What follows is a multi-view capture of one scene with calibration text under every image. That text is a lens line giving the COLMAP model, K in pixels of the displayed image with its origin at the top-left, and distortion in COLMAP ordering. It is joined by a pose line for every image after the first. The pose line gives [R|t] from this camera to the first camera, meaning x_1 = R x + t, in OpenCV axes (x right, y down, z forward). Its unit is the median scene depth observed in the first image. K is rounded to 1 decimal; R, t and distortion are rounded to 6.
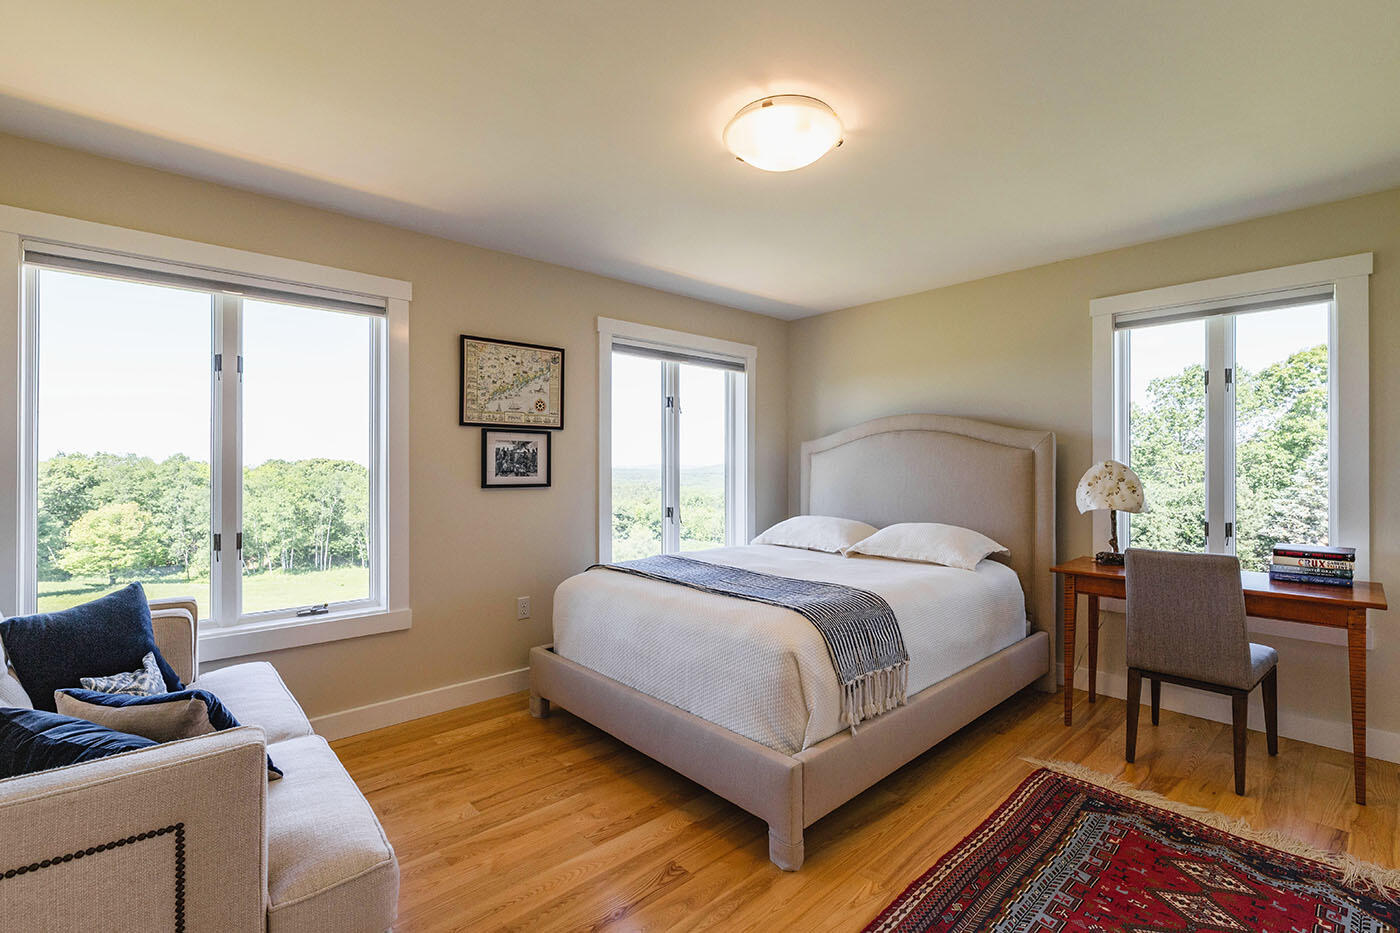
lens RADIAL K [[629.6, 0, 695.0], [0, 629.6, 462.1], [0, 0, 1]] dist [-0.000661, 0.000048]
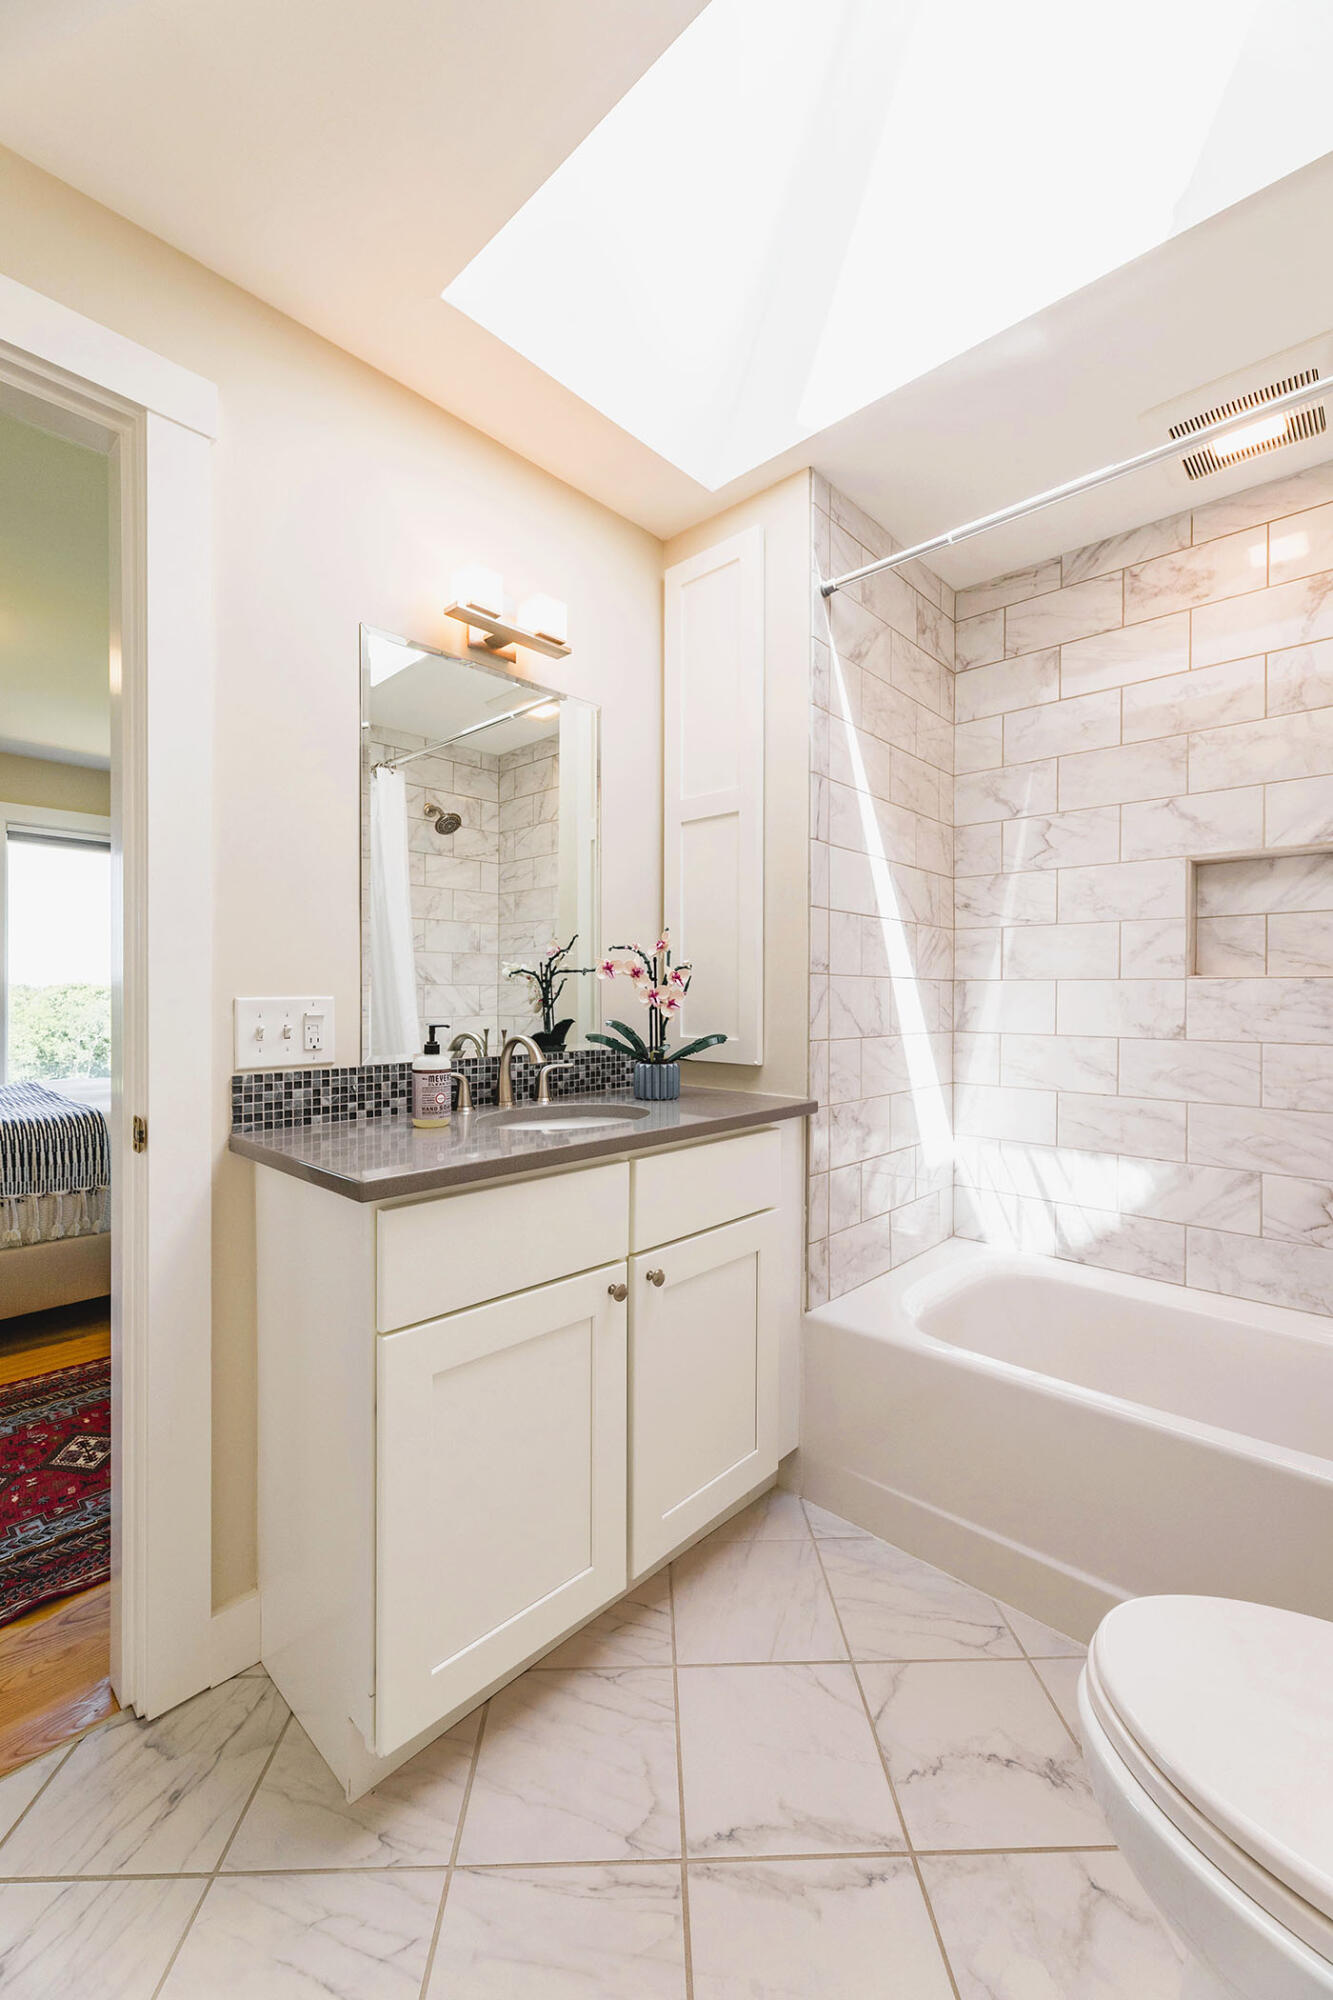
lens RADIAL K [[813.9, 0, 675.0], [0, 813.9, 992.9], [0, 0, 1]] dist [0.000028, -0.000264]
pose [[0.997380, 0.000480, 0.072334, 0.740524], [-0.000760, 0.999992, 0.003846, 0.023138], [-0.072332, -0.003891, 0.997373, -0.157513]]
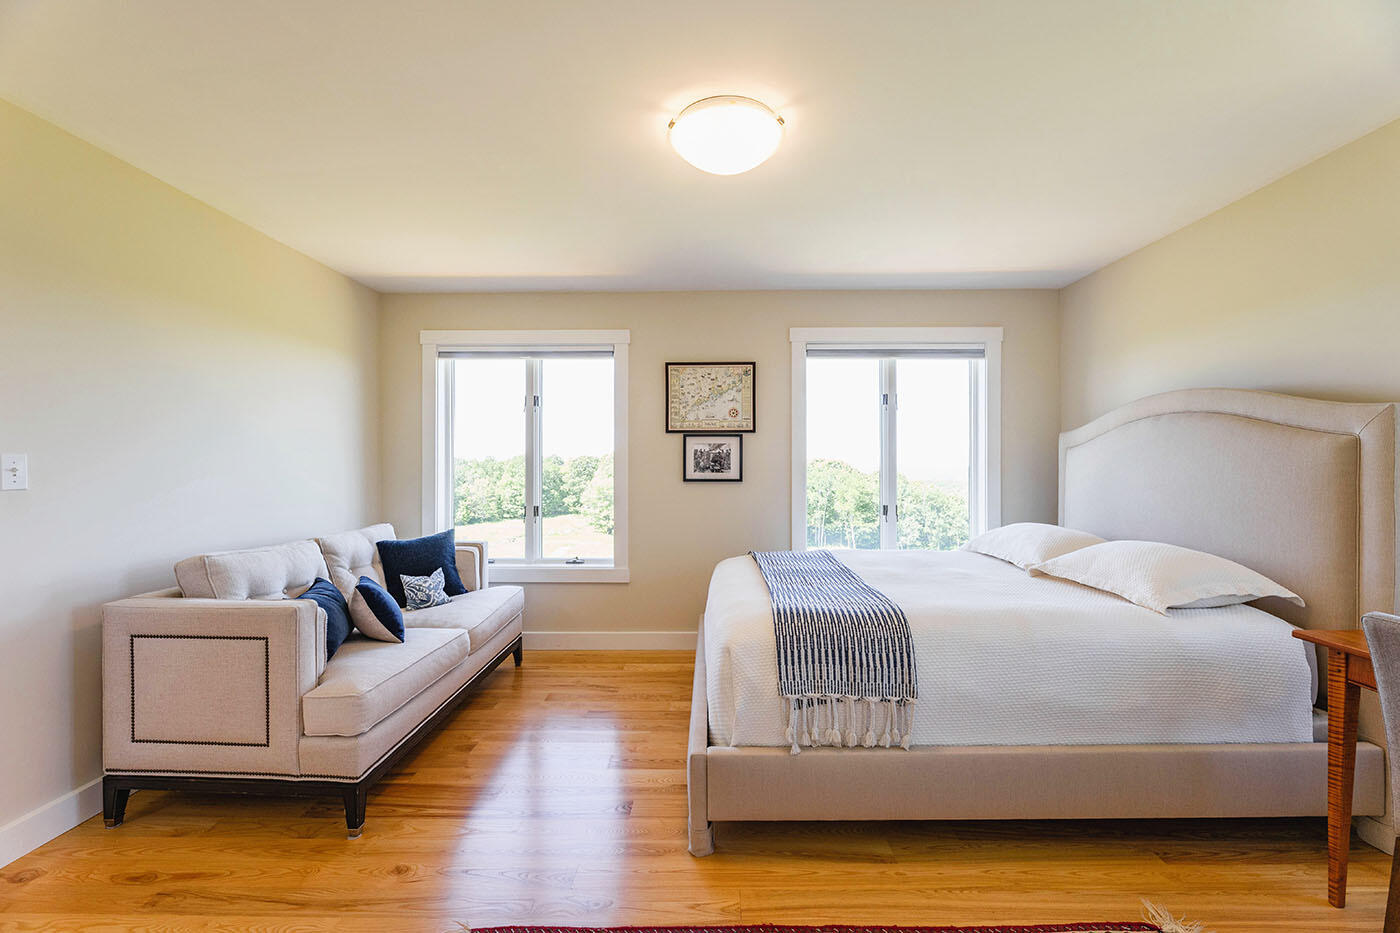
lens RADIAL K [[569.7, 0, 707.3], [0, 569.7, 461.9], [0, 0, 1]] dist [0.000028, -0.000264]
pose [[0.730511, -0.004316, -0.682887, 0.450898], [0.006230, 0.999981, 0.000345, 0.001751], [0.682873, -0.004507, 0.730524, 0.185539]]
